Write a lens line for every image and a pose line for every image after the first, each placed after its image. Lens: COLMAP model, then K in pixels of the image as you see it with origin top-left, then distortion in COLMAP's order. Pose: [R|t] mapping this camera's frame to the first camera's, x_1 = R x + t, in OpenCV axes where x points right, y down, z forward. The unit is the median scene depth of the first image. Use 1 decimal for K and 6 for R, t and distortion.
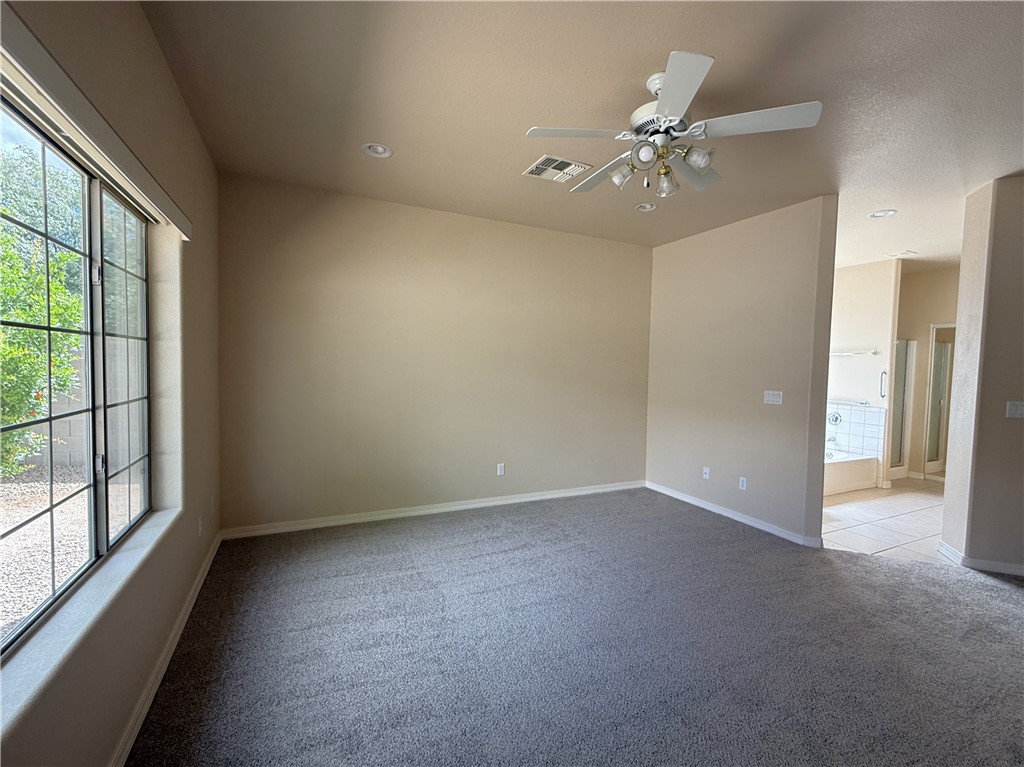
lens RADIAL K [[446.7, 0, 512.0], [0, 446.7, 383.5], [0, 0, 1]] dist [-0.000515, 0.000275]
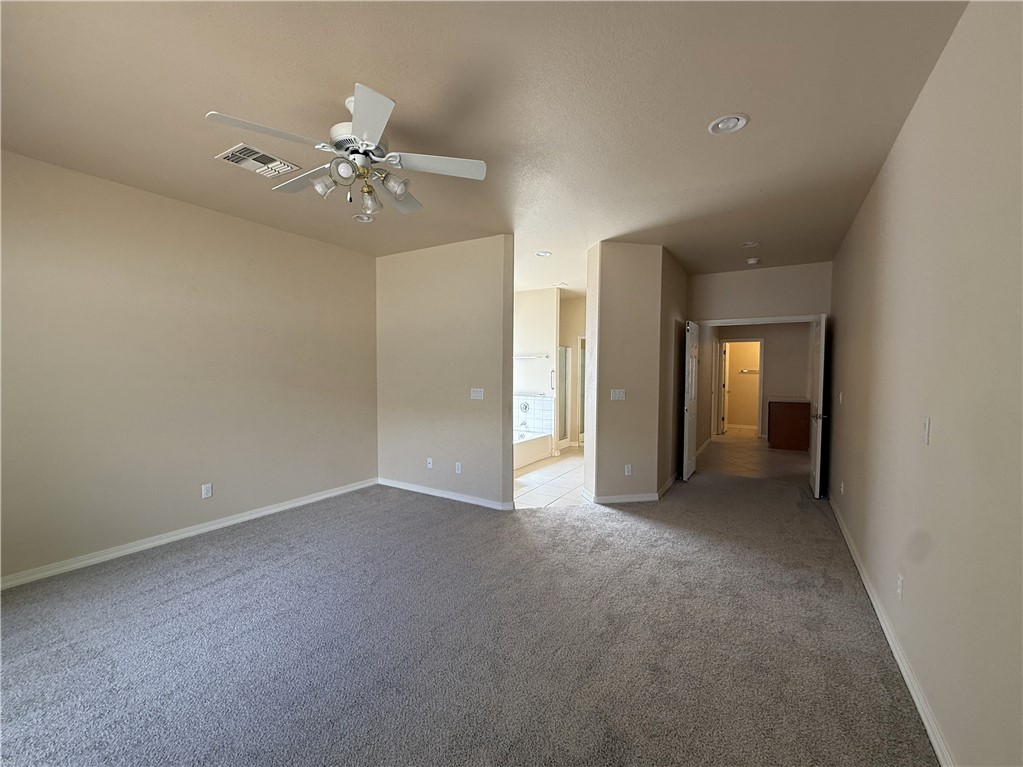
lens RADIAL K [[426.7, 0, 511.5], [0, 426.7, 383.5], [0, 0, 1]] dist [0.000593, 0.000131]
pose [[0.838940, -0.034308, 0.543141, 0.038246], [0.035132, 0.999343, 0.008858, -0.004107], [-0.543089, 0.011650, 0.839595, -0.030086]]
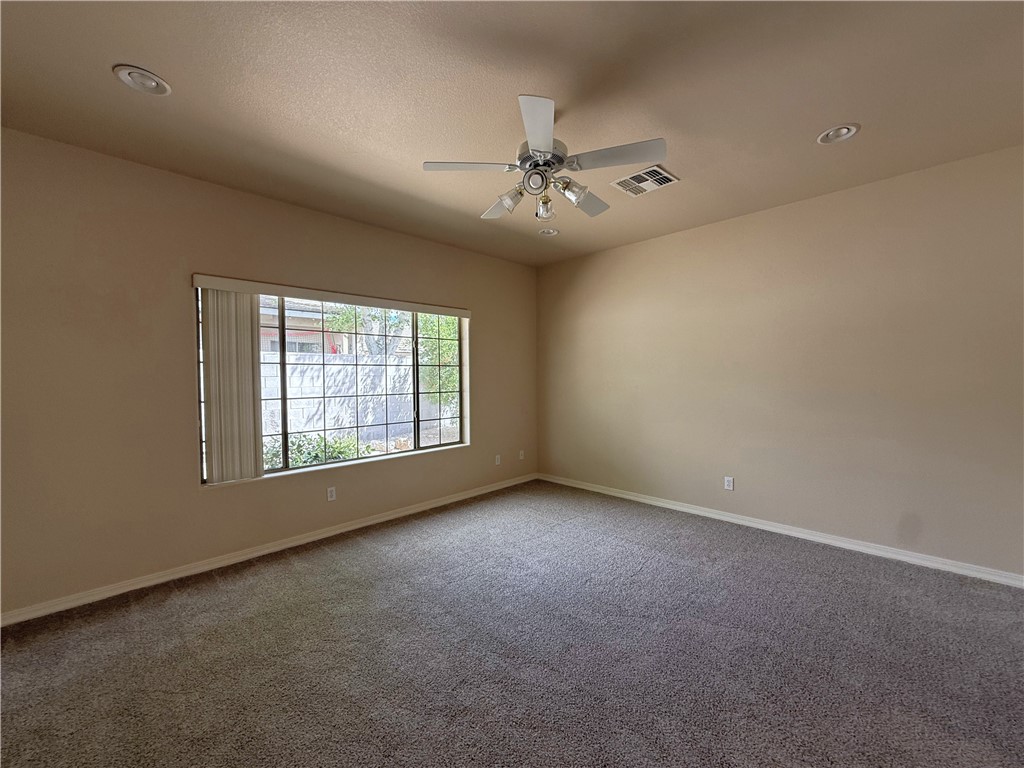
lens RADIAL K [[416.7, 0, 512.0], [0, 416.7, 384.0], [0, 0, 1]] dist [-0.000569, 0.000168]
pose [[0.342167, -0.000623, -0.939639, 0.866420], [-0.022885, 0.999698, -0.008997, 0.004956], [0.939361, 0.024582, 0.342049, 0.374546]]
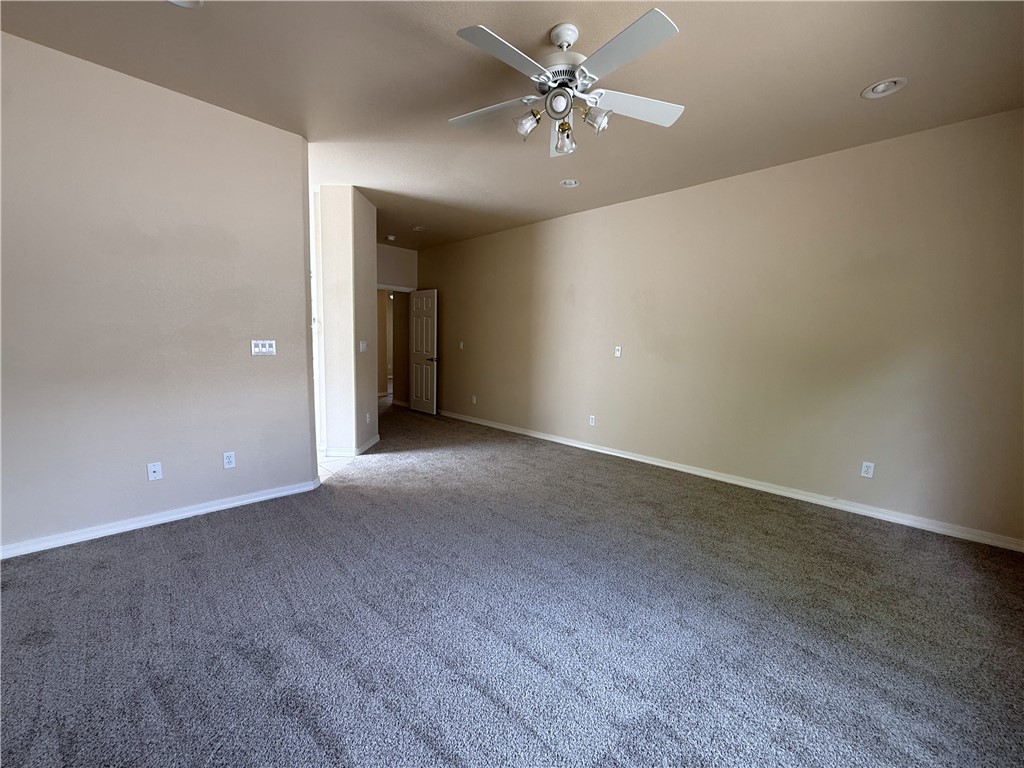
lens RADIAL K [[409.7, 0, 512.0], [0, 409.7, 384.0], [0, 0, 1]] dist [-0.001259, -0.000071]
pose [[-0.328956, -0.131646, 0.935124, -0.380855], [0.008495, 0.989783, 0.142330, -0.010223], [-0.944307, 0.054764, -0.324477, 0.933512]]
